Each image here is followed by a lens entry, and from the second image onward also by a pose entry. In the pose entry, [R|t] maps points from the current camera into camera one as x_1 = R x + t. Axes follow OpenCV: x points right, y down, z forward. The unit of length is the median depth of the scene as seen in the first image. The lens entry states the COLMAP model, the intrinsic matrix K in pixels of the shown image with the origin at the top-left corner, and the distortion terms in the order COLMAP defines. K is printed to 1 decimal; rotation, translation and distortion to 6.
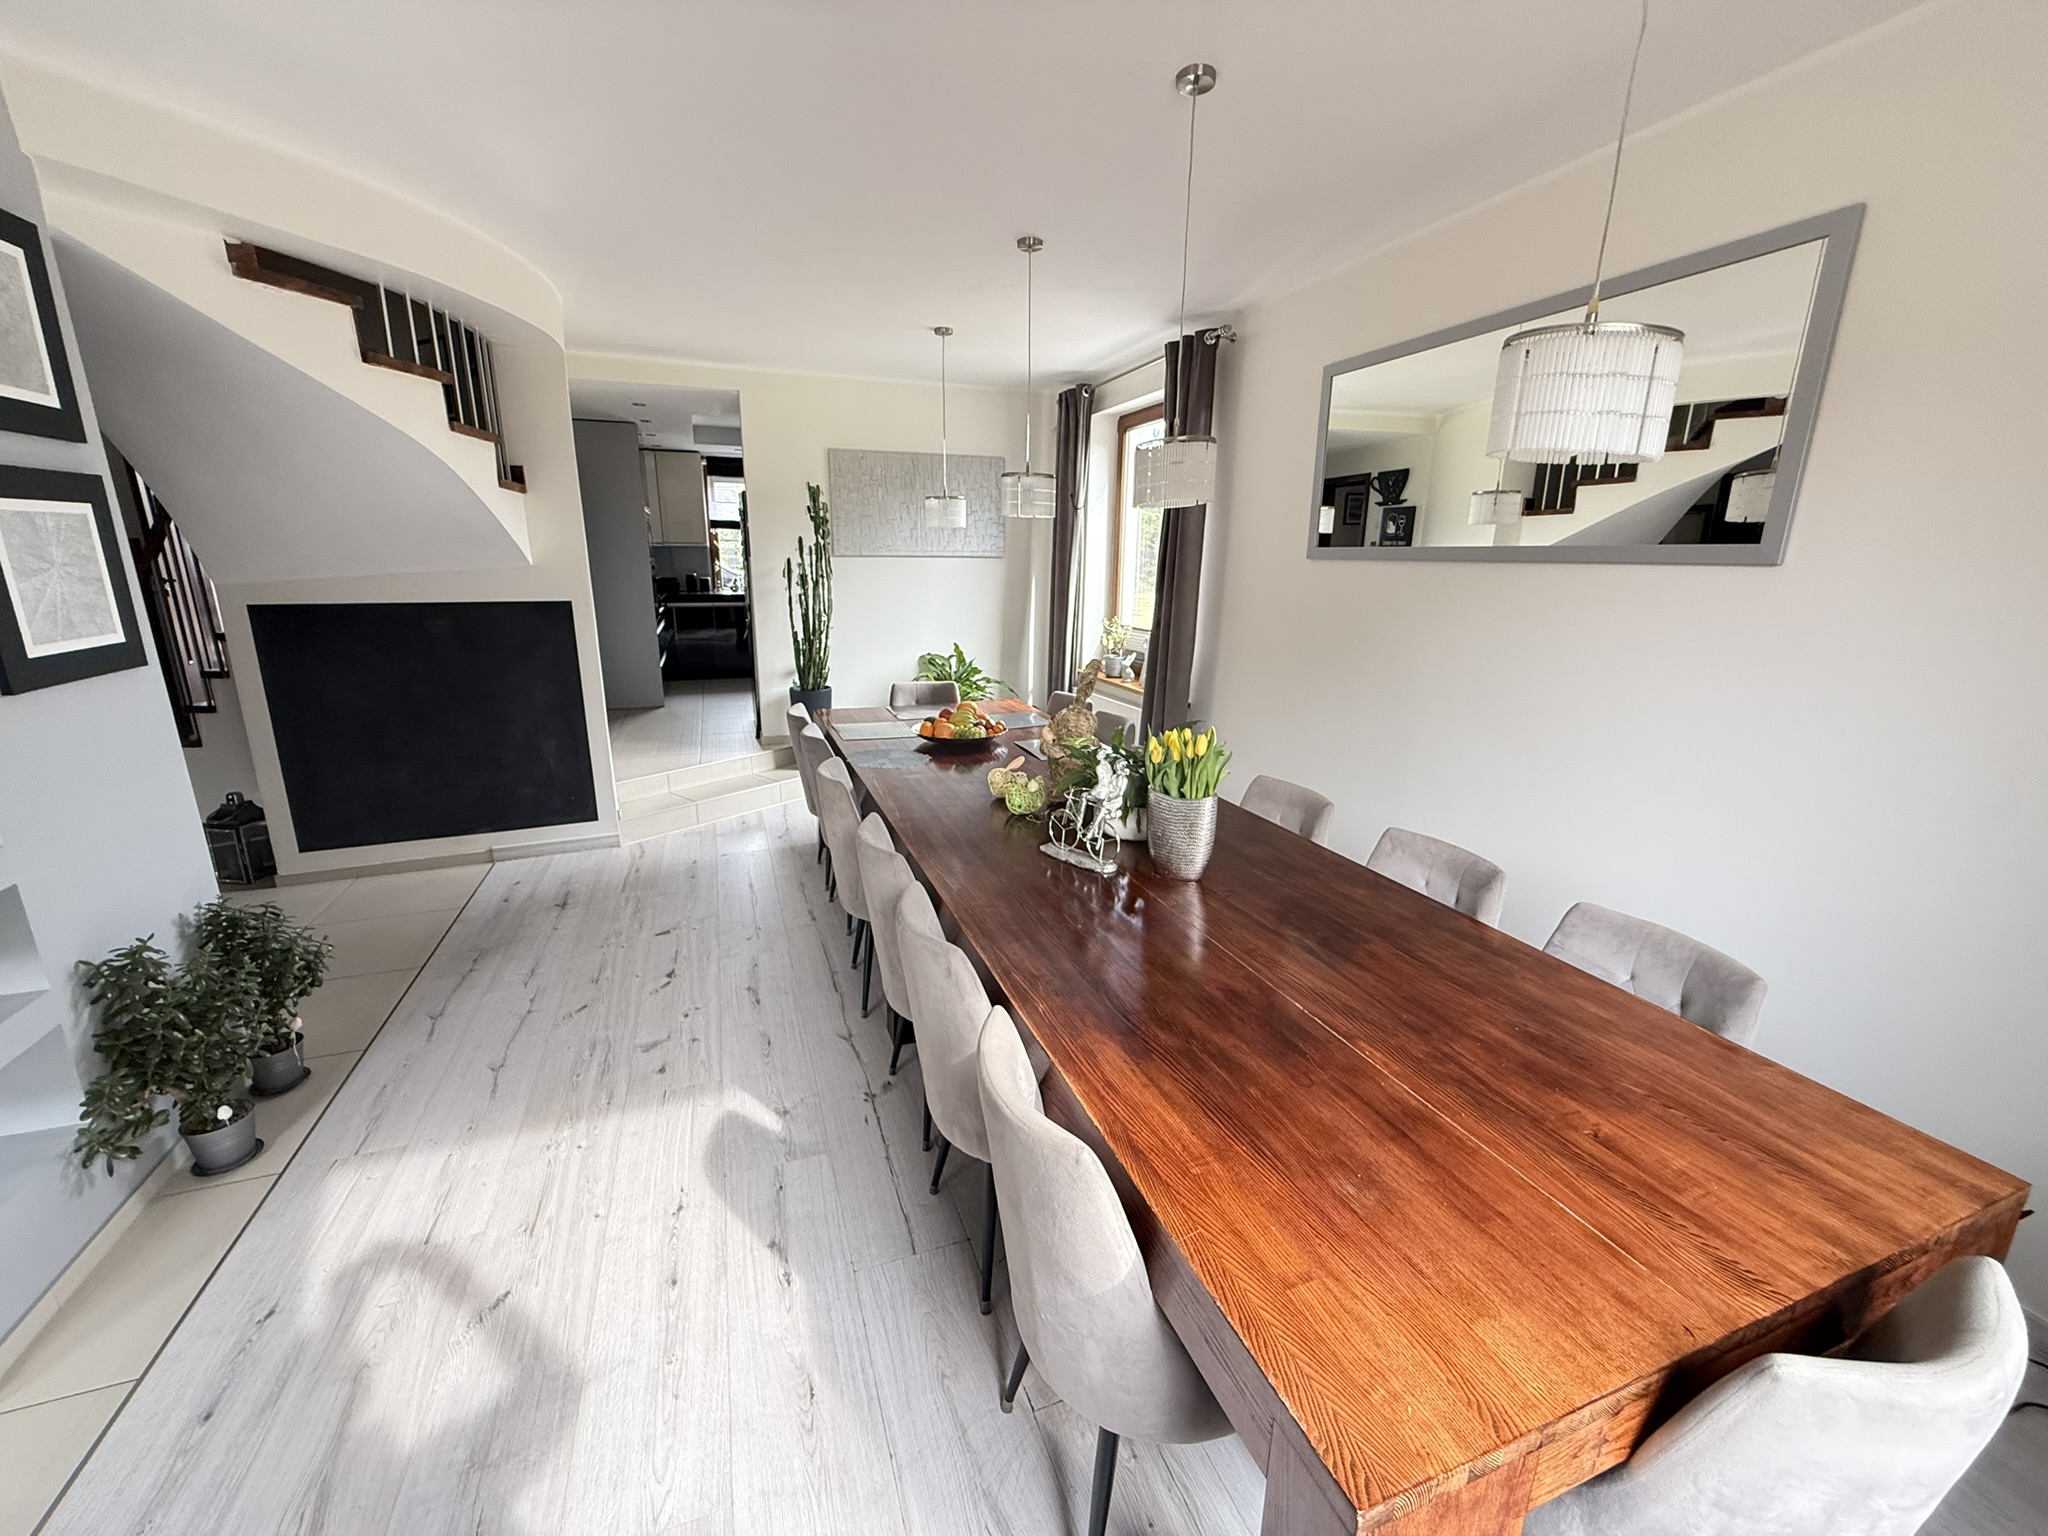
lens RADIAL K [[821.0, 0, 1020.0], [0, 821.0, 757.1], [0, 0, 1]] dist [0.000437, -0.000382]
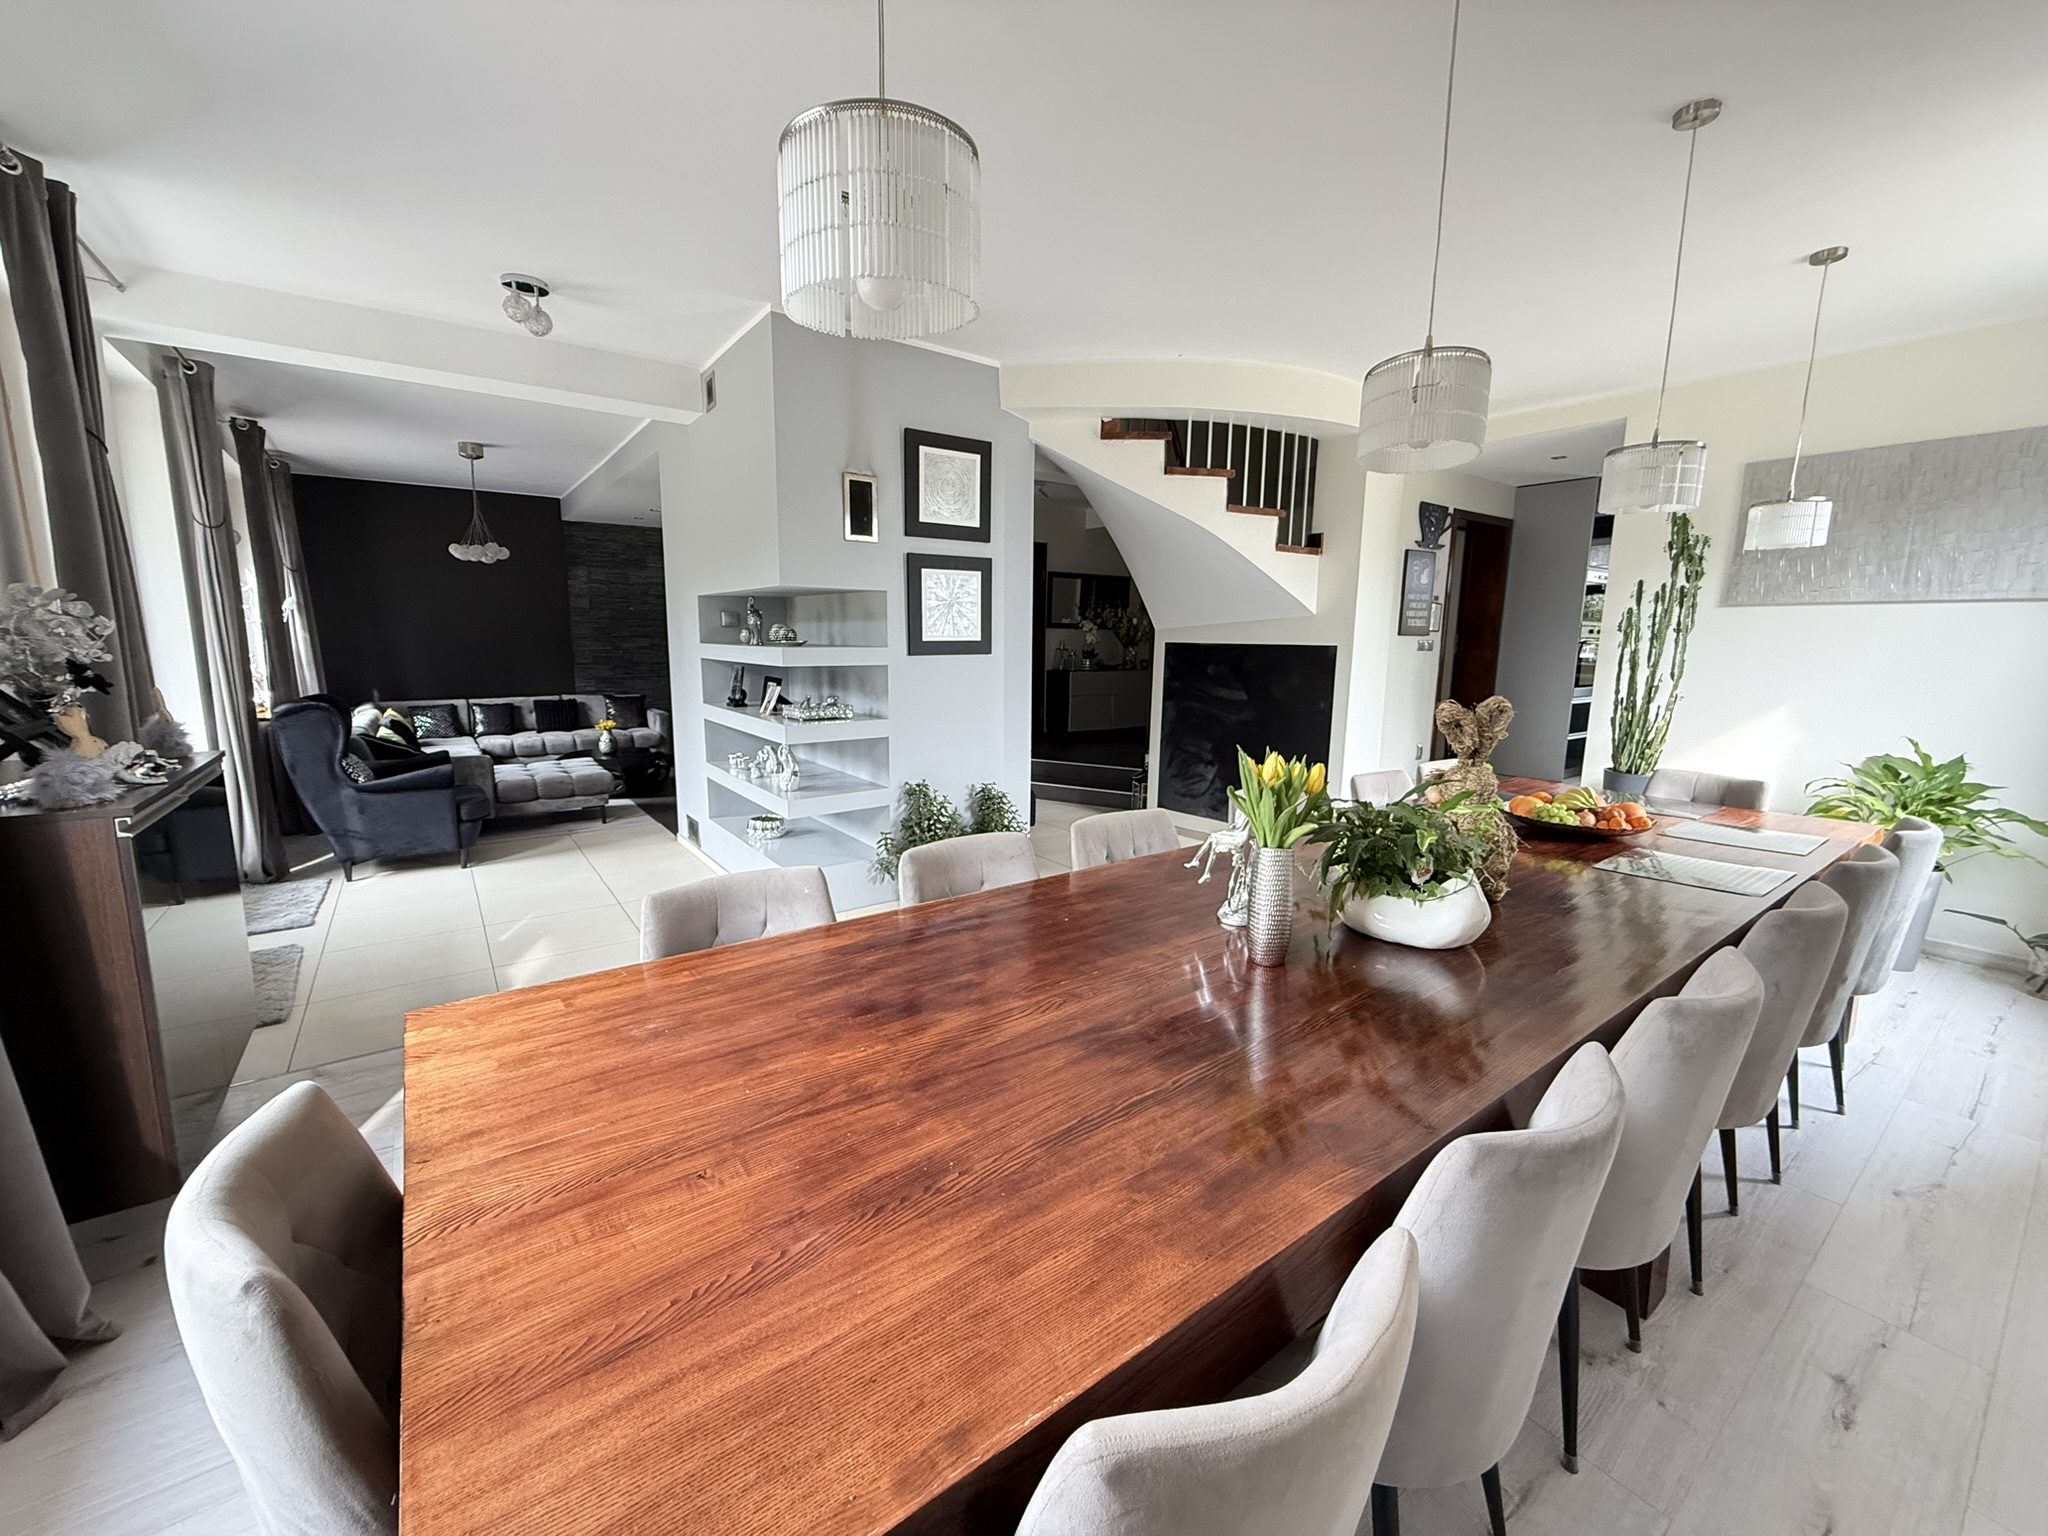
lens RADIAL K [[821.0, 0, 1030.2], [0, 821.0, 767.9], [0, 0, 1]] dist [0.000437, -0.000382]
pose [[0.276041, 0.146470, -0.949920, 0.881027], [-0.237877, 0.967984, 0.080130, -0.031528], [0.931244, 0.203845, 0.302045, 0.584378]]
